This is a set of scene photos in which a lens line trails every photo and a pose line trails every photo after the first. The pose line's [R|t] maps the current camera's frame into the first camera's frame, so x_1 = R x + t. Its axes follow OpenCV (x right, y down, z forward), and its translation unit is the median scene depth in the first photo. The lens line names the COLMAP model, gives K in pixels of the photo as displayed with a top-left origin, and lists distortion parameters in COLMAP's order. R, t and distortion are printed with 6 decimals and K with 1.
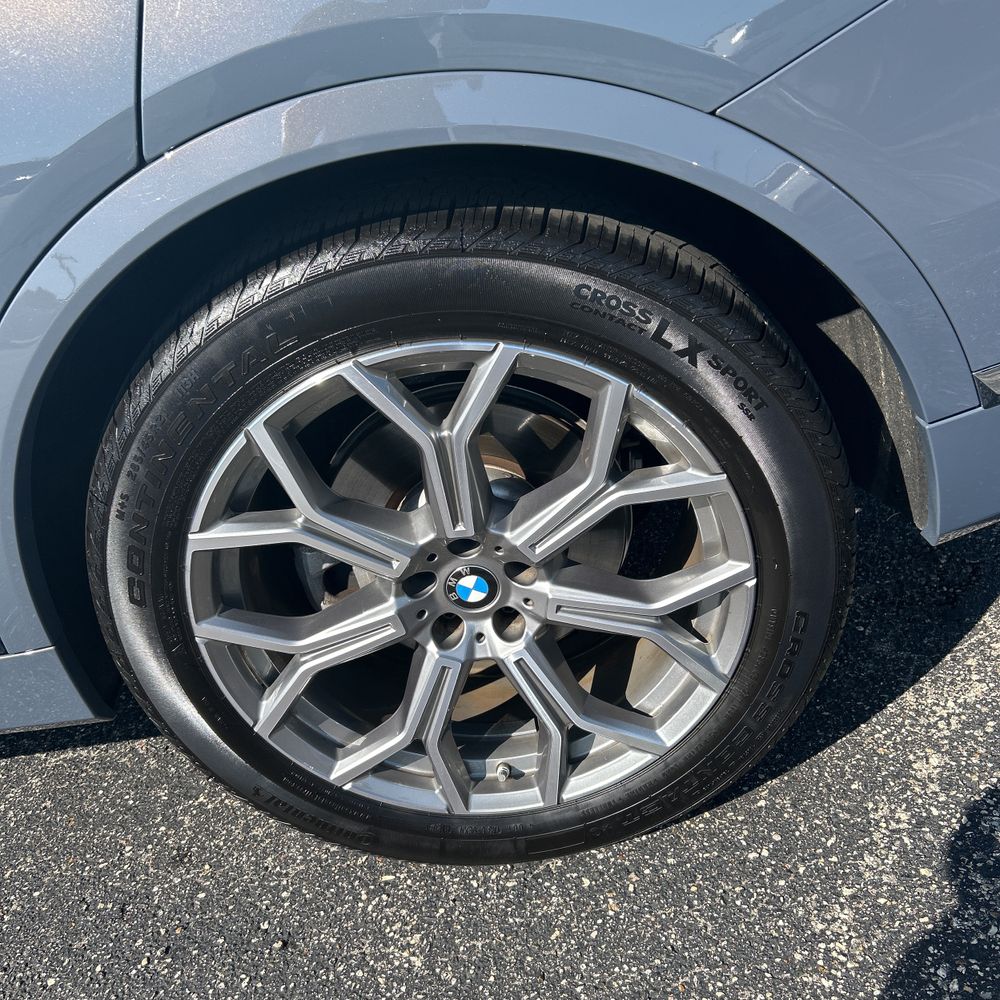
lens RADIAL K [[1015.7, 0, 500.2], [0, 1015.7, 492.4], [0, 0, 1]] dist [0.018472, 0.000000]
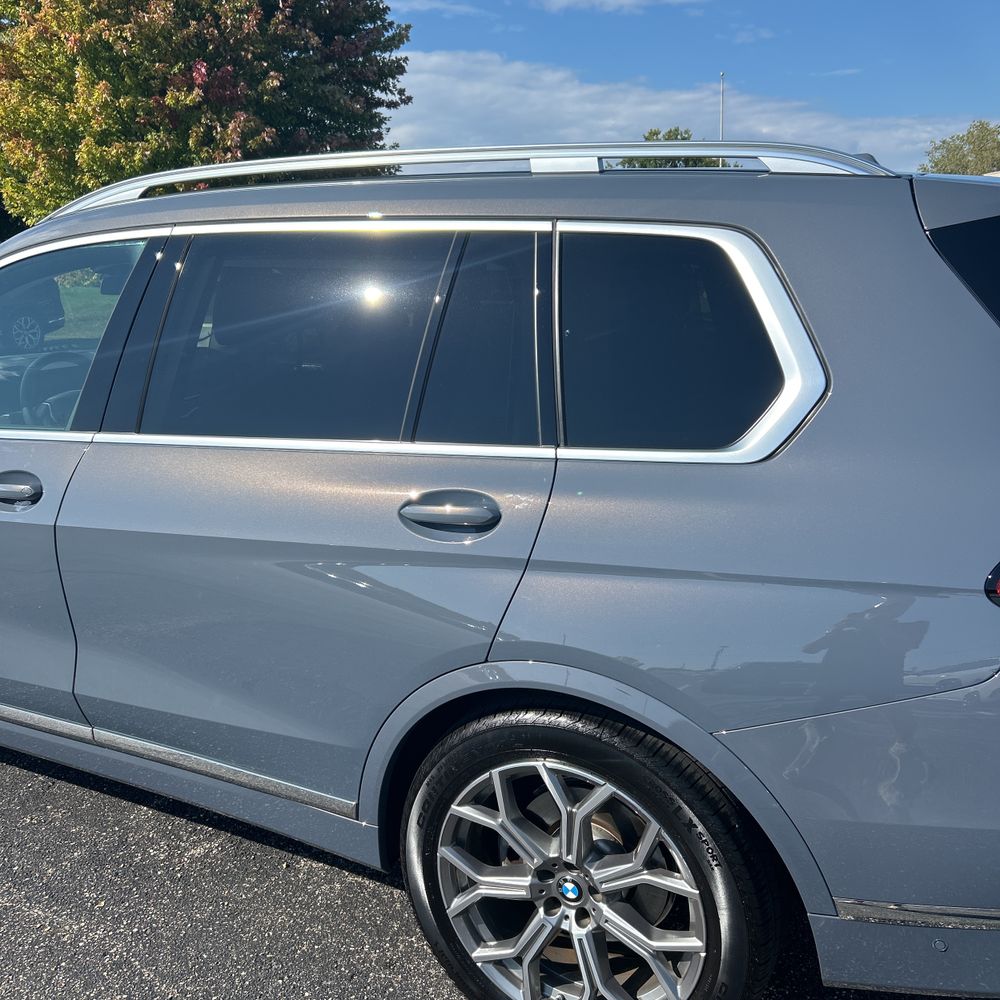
lens RADIAL K [[1015.7, 0, 497.4], [0, 1015.7, 491.4], [0, 0, 1]] dist [0.018472, 0.000000]
pose [[0.873729, 0.295255, -0.386553, 0.375934], [-0.375627, 0.914461, -0.150553, -0.254220], [0.309036, 0.276742, 0.909896, -1.006625]]
